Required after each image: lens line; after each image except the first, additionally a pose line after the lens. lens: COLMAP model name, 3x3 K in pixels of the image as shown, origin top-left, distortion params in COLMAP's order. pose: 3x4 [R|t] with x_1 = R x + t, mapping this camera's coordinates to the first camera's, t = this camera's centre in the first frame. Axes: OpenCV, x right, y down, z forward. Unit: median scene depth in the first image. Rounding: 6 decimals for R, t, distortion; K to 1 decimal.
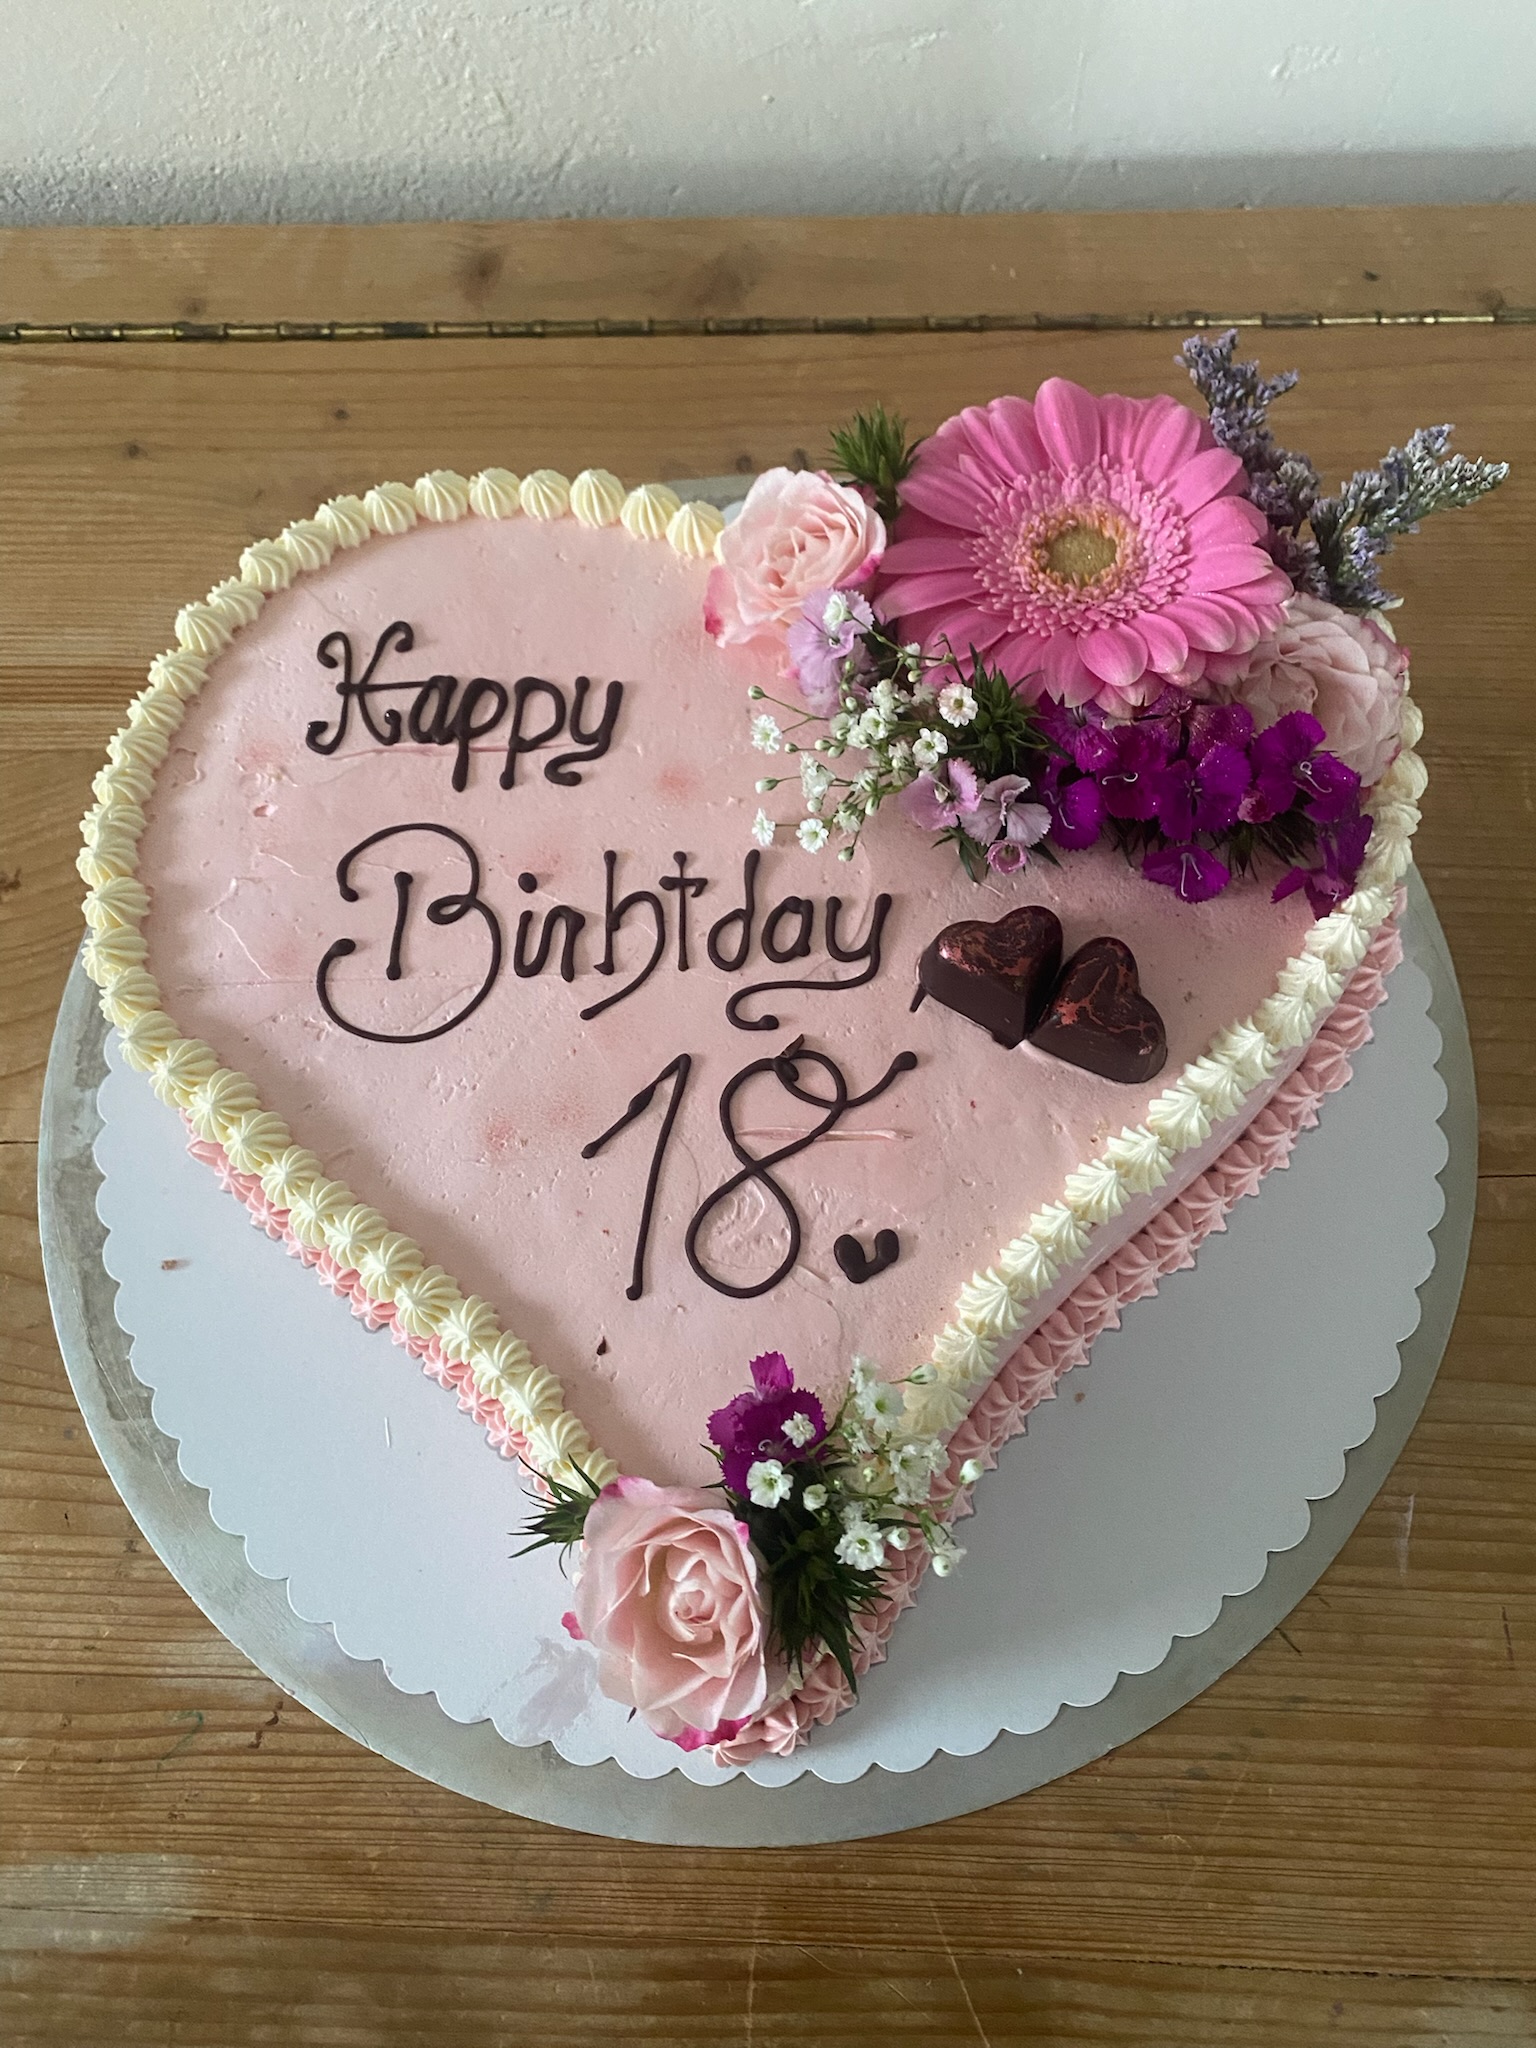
lens RADIAL K [[1581.2, 0, 767.9], [0, 1581.2, 1003.1], [0, 0, 1]] dist [0.002899, -0.004205]
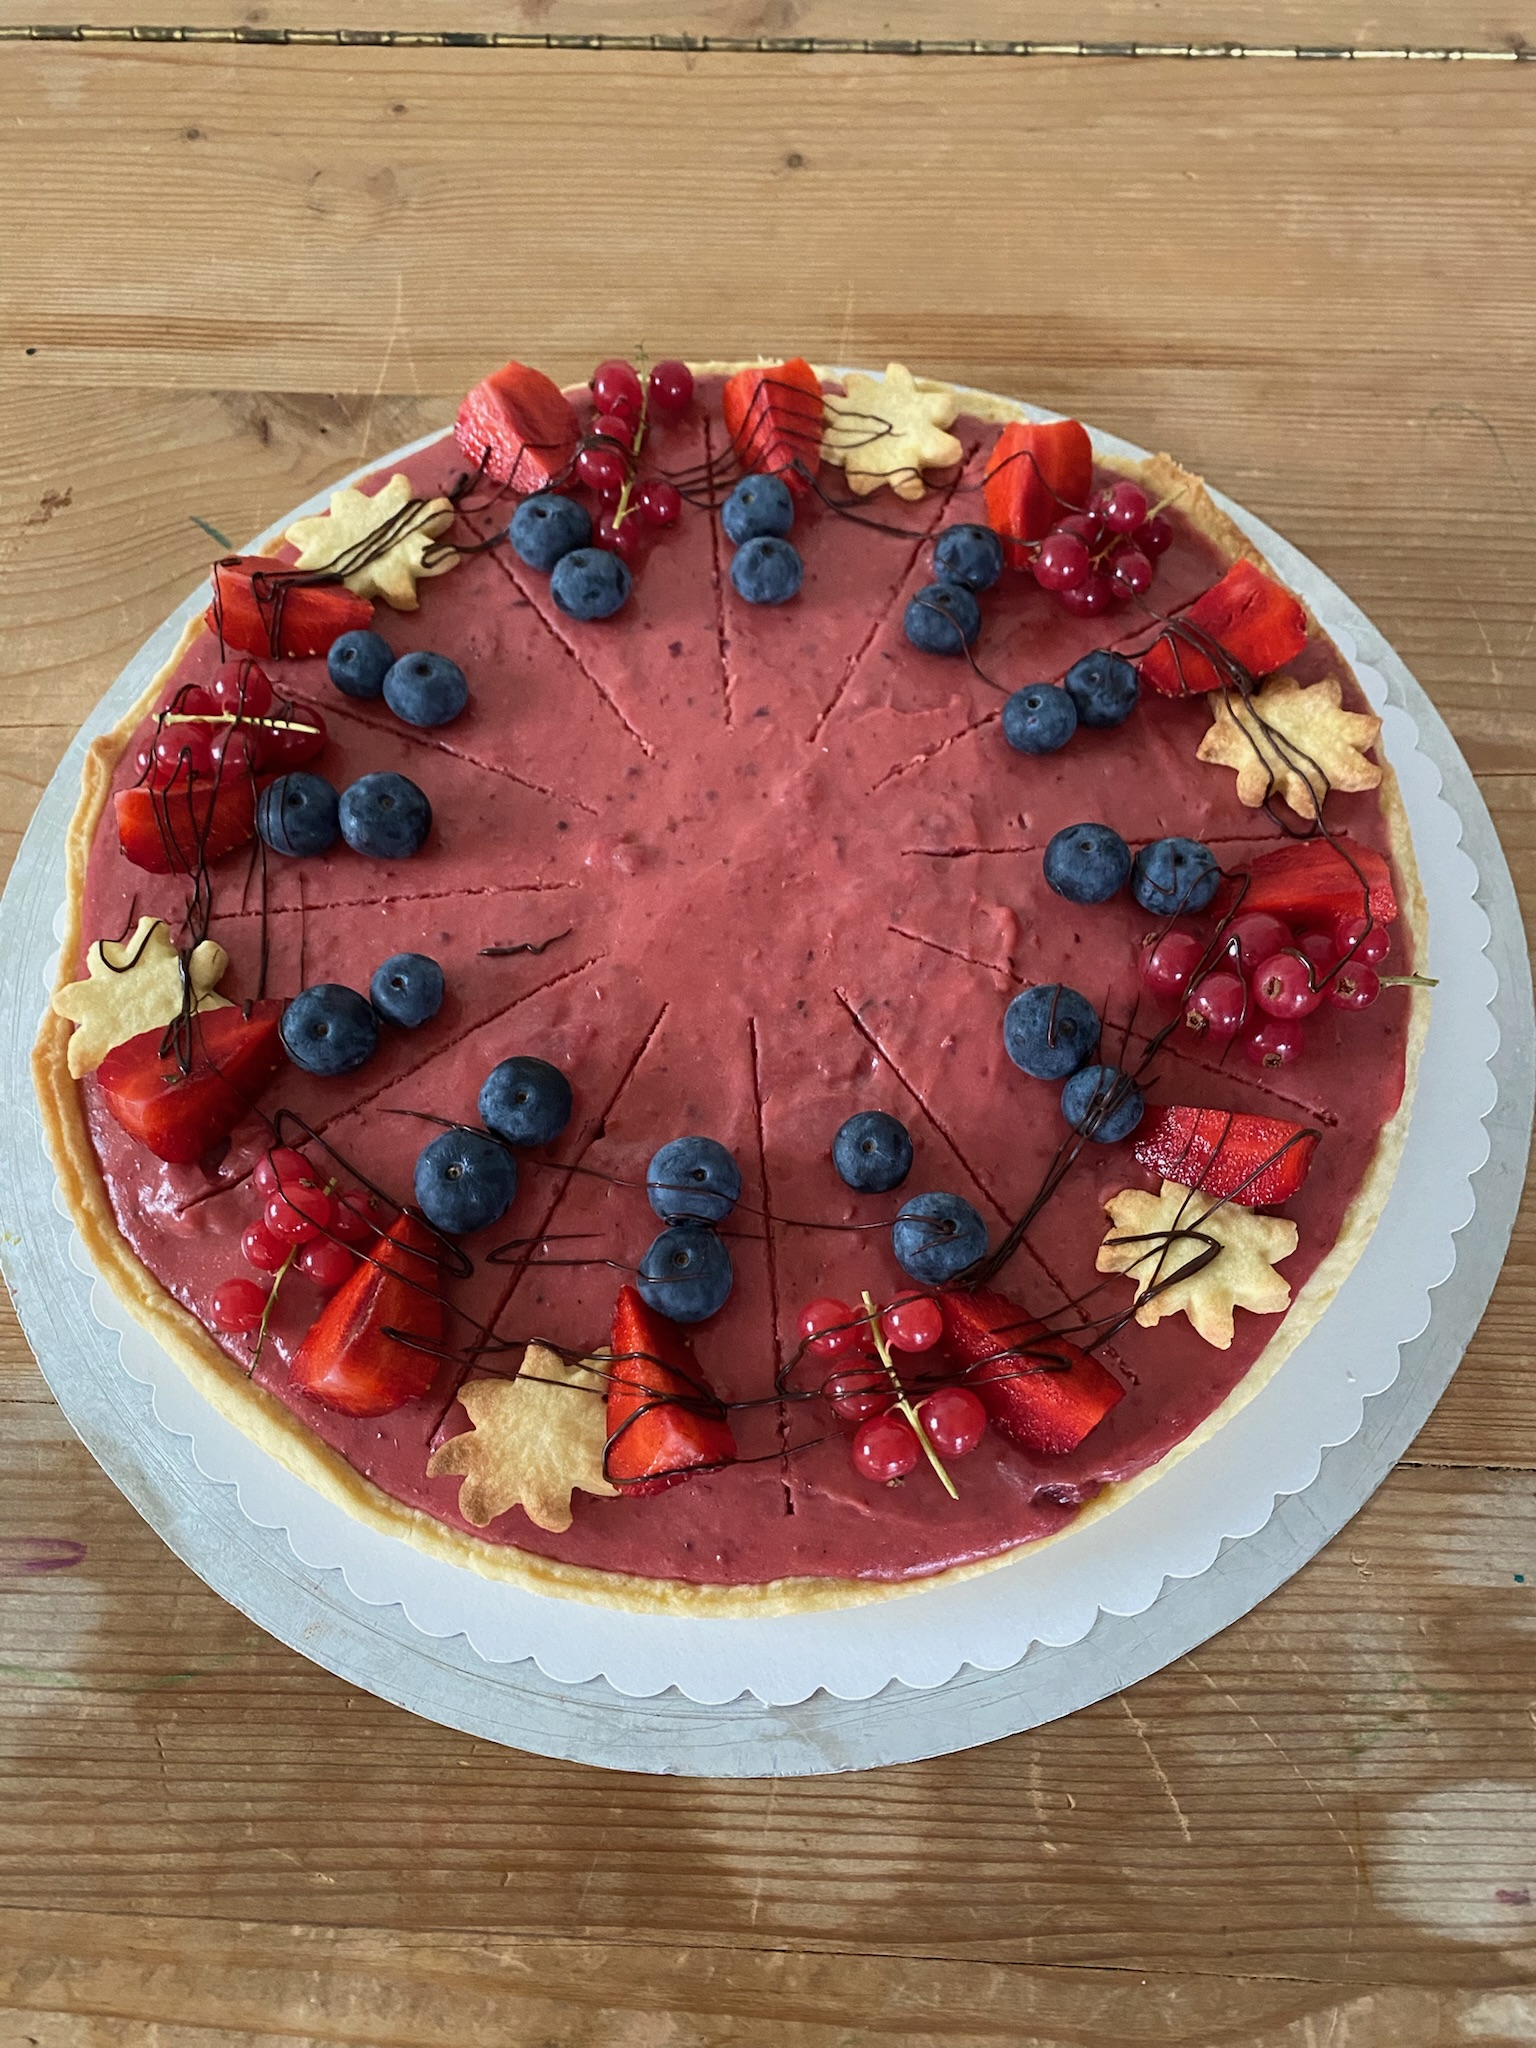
lens RADIAL K [[1581.2, 0, 785.1], [0, 1581.2, 1039.6], [0, 0, 1]] dist [0.002899, -0.004205]
pose [[0.999343, 0.024734, 0.026496, -0.033382], [-0.023597, 0.998822, -0.042401, 0.263519], [-0.027514, 0.041748, 0.998749, -0.000977]]
